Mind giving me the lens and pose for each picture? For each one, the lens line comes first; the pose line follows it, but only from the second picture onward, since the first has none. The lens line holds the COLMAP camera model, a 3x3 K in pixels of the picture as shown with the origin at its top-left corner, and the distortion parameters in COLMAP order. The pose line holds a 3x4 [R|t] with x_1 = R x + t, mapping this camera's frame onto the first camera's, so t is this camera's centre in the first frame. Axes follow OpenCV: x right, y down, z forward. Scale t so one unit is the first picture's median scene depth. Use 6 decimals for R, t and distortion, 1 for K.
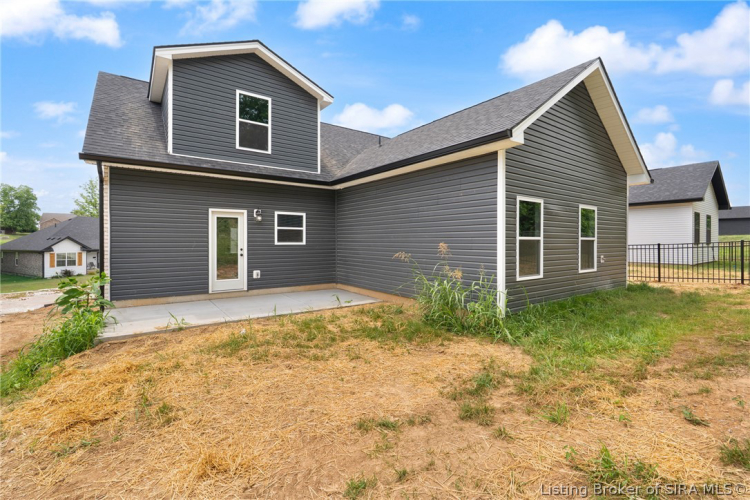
lens RADIAL K [[339.9, 0, 375.0], [0, 339.9, 250.0], [0, 0, 1]] dist [-0.001309, -0.000171]
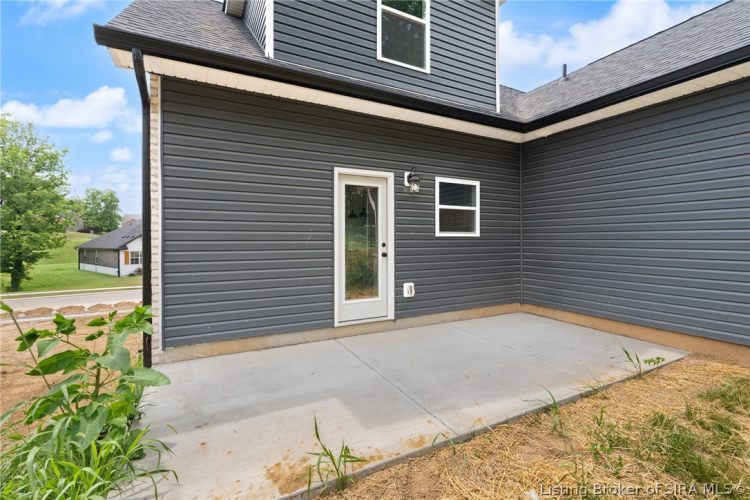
lens RADIAL K [[338.1, 0, 375.0], [0, 338.1, 250.0], [0, 0, 1]] dist [-0.003108, -0.000265]
pose [[0.990113, 0.001166, -0.140265, -0.330711], [-0.000544, 0.999990, 0.004472, 0.004456], [0.140268, -0.004351, 0.990104, 0.455132]]
